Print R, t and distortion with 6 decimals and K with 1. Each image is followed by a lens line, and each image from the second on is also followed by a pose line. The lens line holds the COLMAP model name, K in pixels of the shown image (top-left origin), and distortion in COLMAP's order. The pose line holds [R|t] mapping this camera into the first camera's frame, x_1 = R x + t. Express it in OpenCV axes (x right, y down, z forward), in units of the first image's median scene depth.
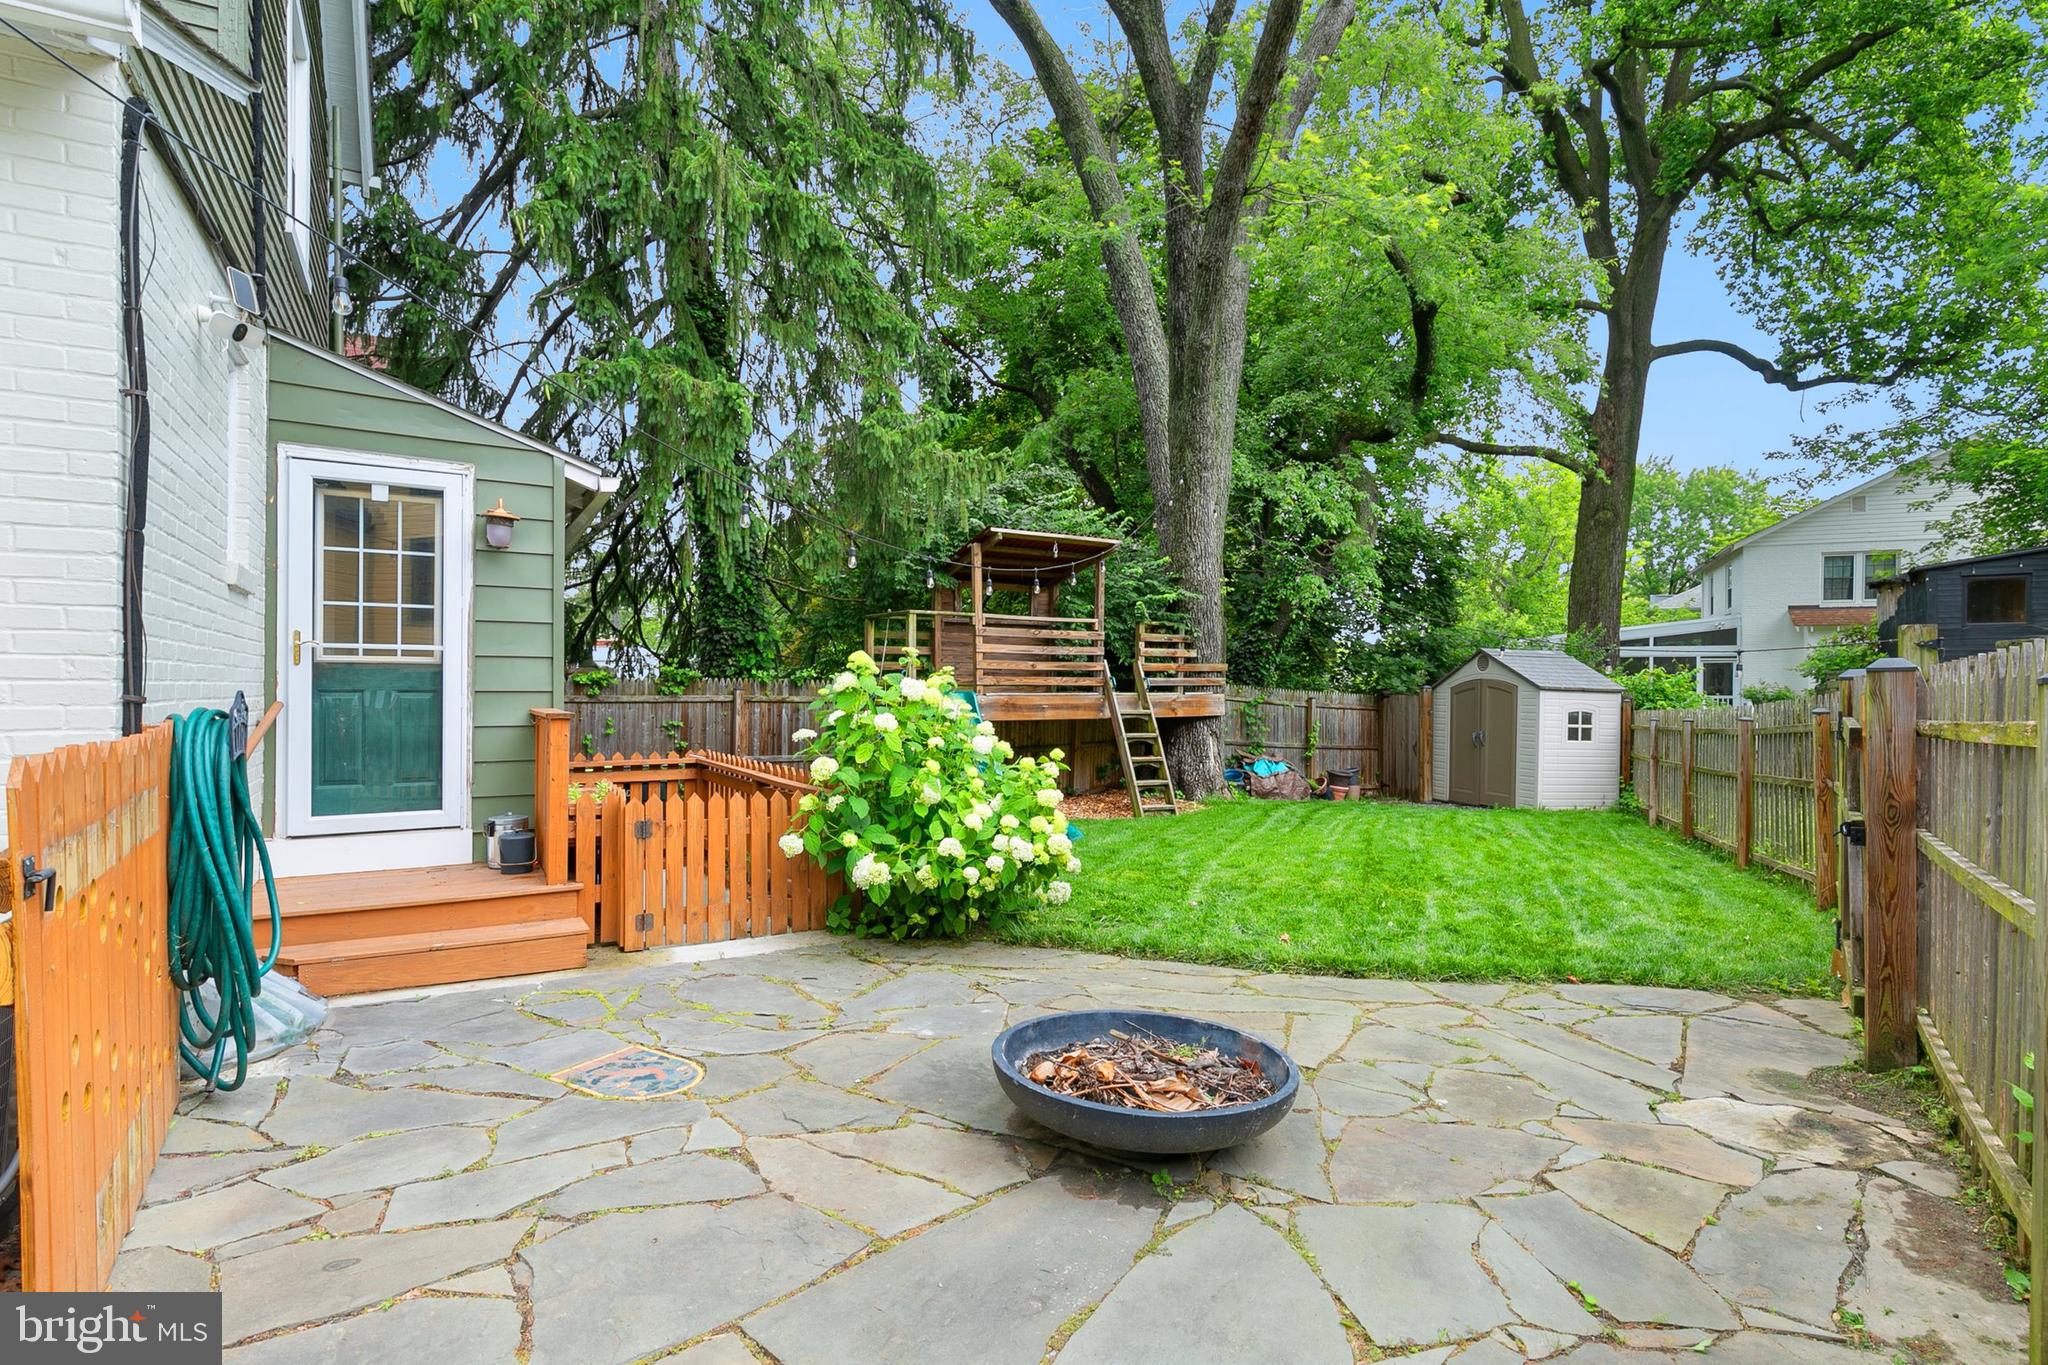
lens RADIAL K [[1021.4, 0, 1011.1], [0, 1021.4, 679.4], [0, 0, 1]] dist [0.000141, 0.000153]
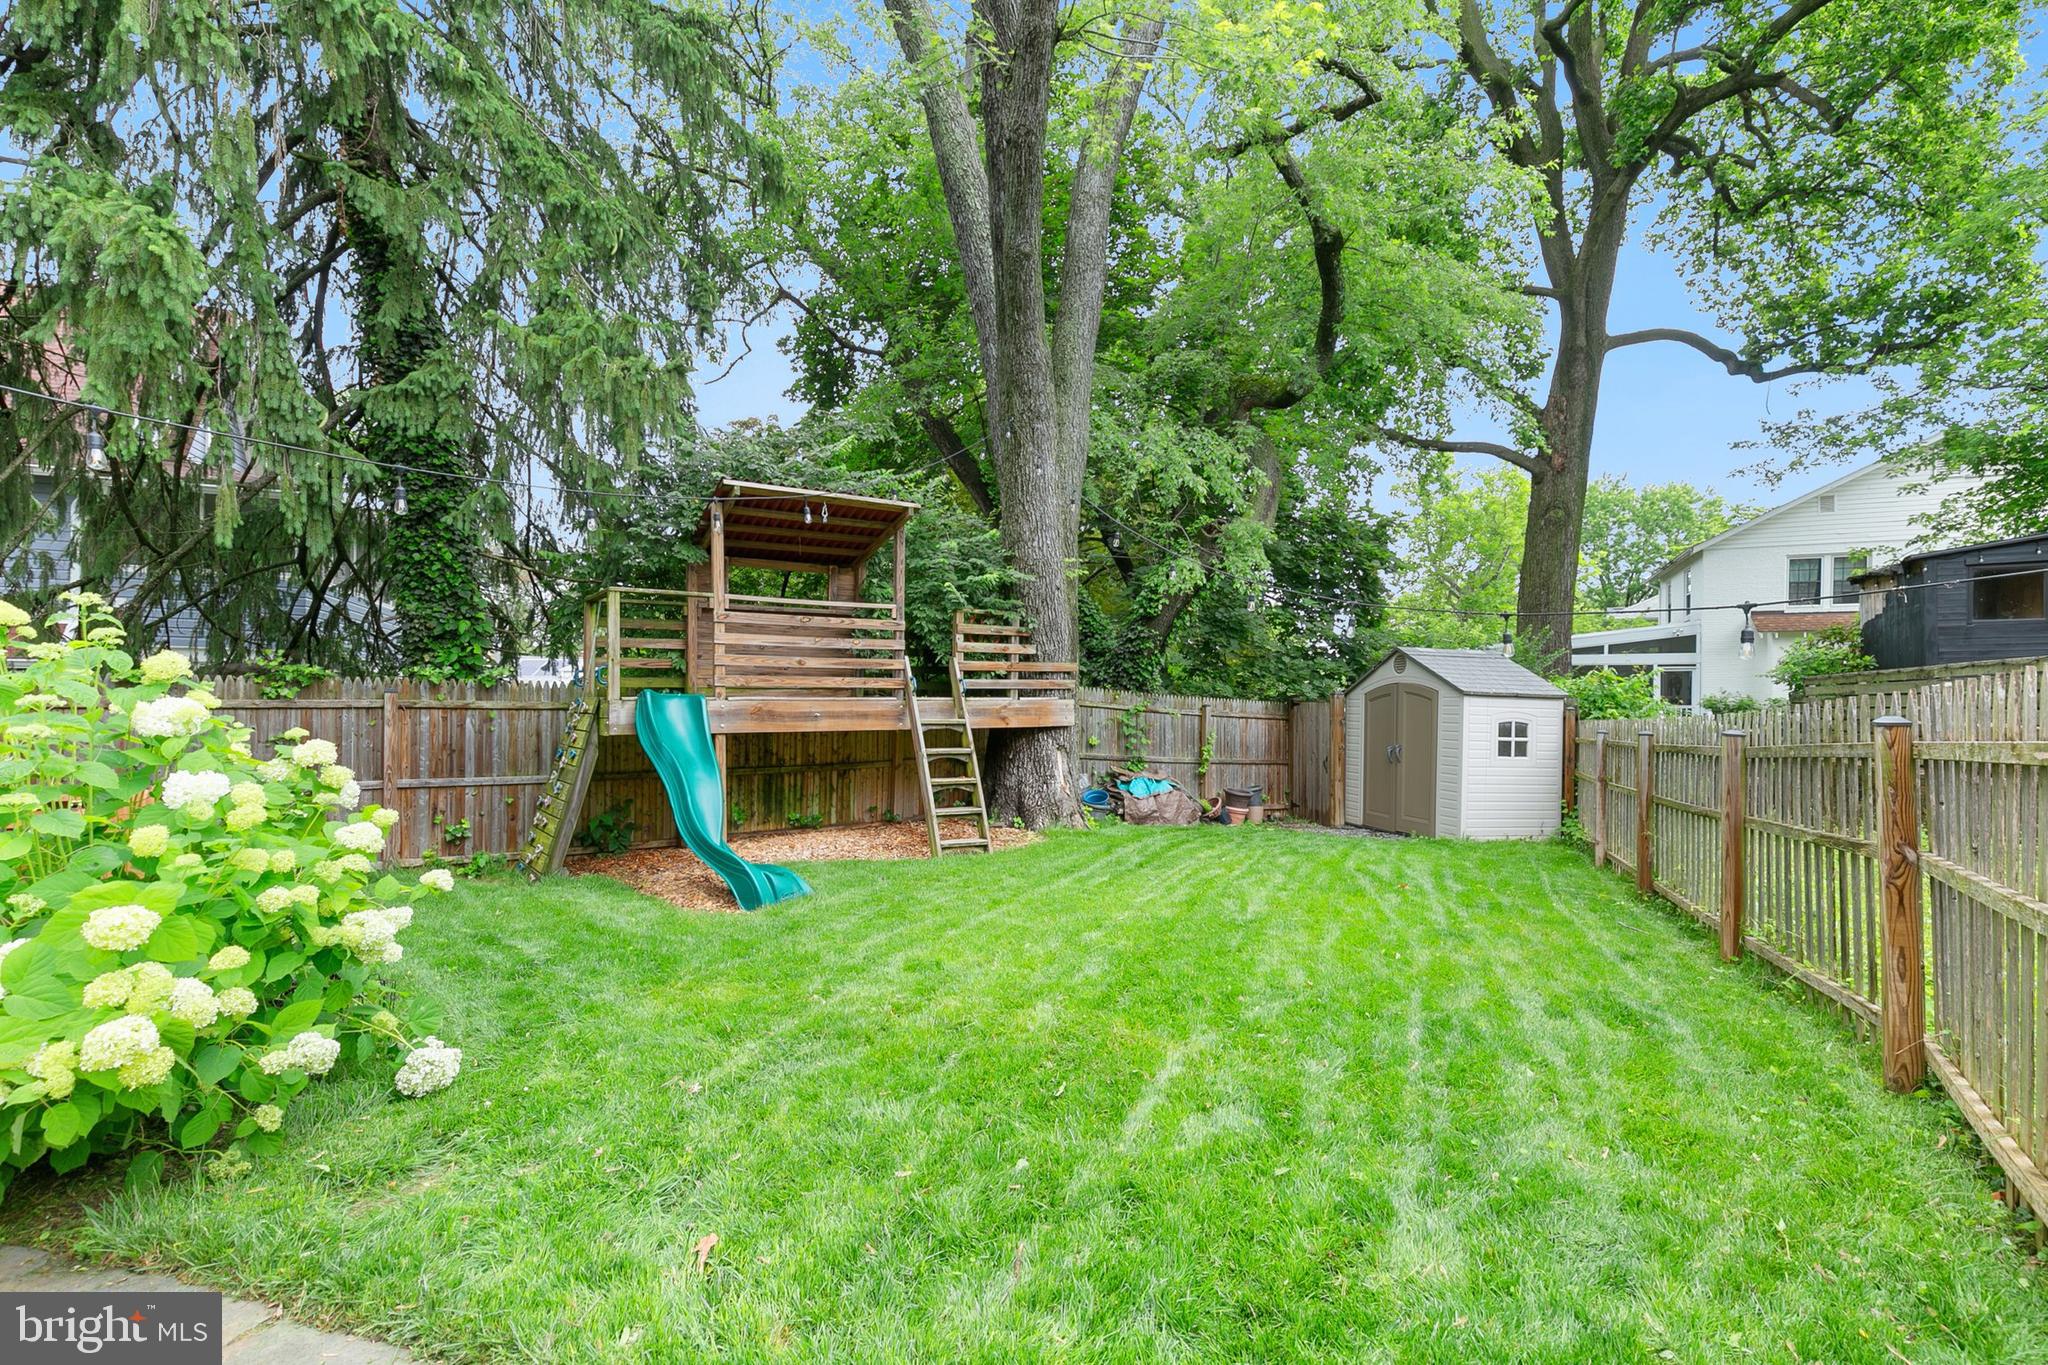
lens RADIAL K [[931.6, 0, 1012.6], [0, 931.6, 692.7], [0, 0, 1]] dist [0.008830, -0.001602]
pose [[0.999962, 0.000897, -0.008648, 0.132221], [-0.000889, 0.999999, 0.000940, 0.006364], [0.008648, -0.000933, 0.999962, 0.200391]]
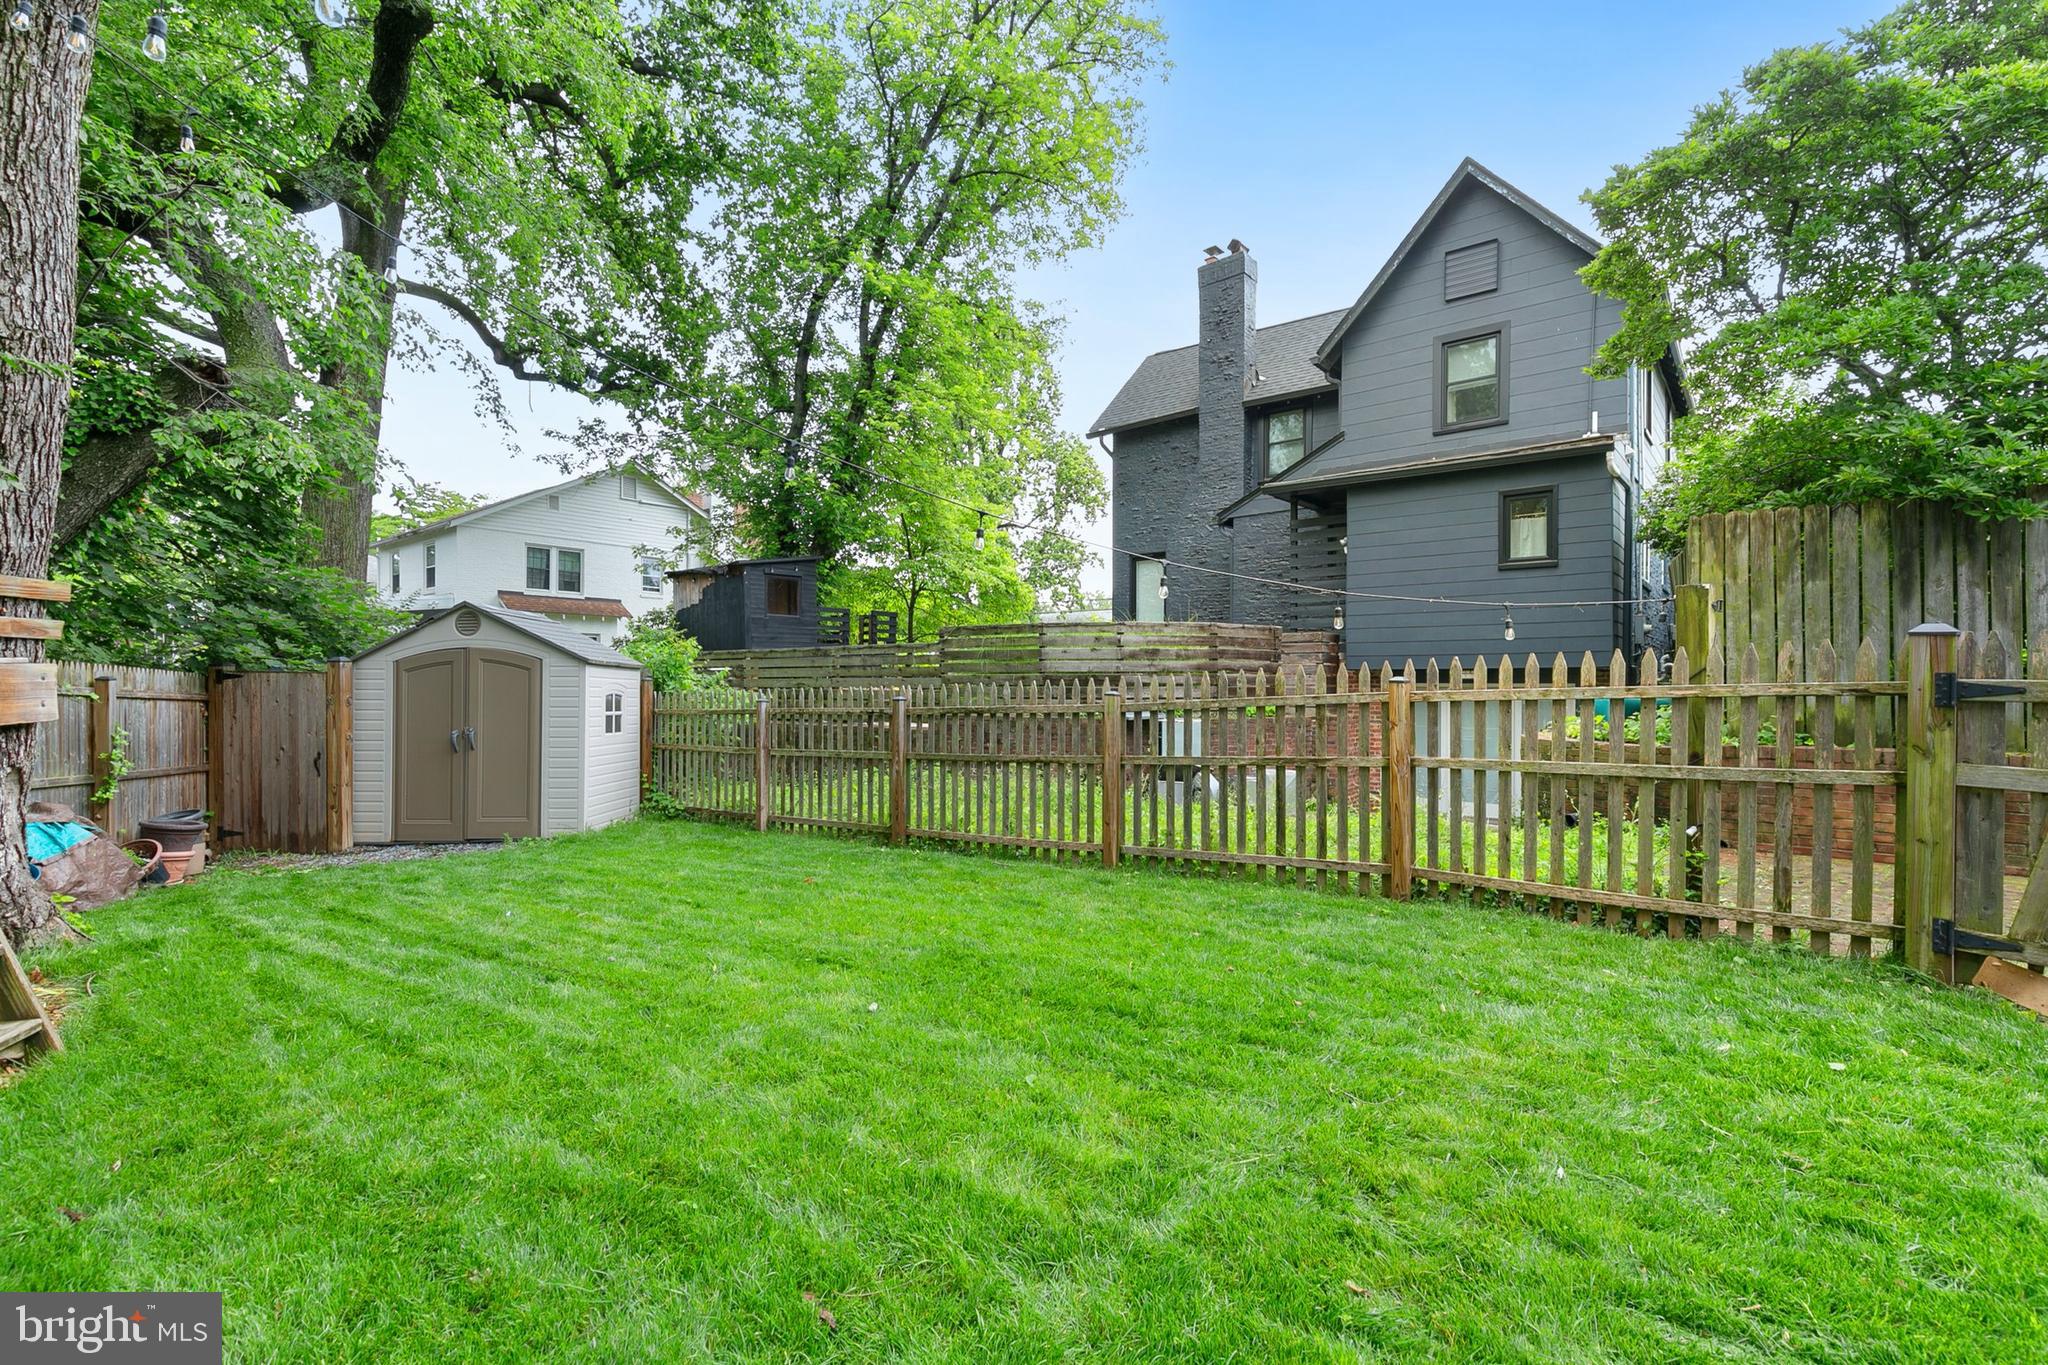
lens RADIAL K [[931.6, 0, 1017.1], [0, 931.6, 679.8], [0, 0, 1]] dist [0.008830, -0.001602]
pose [[0.237779, -0.004254, 0.971310, -0.031786], [-0.006738, 0.999959, 0.006029, 0.012492], [-0.971296, -0.007978, 0.237740, 0.462569]]
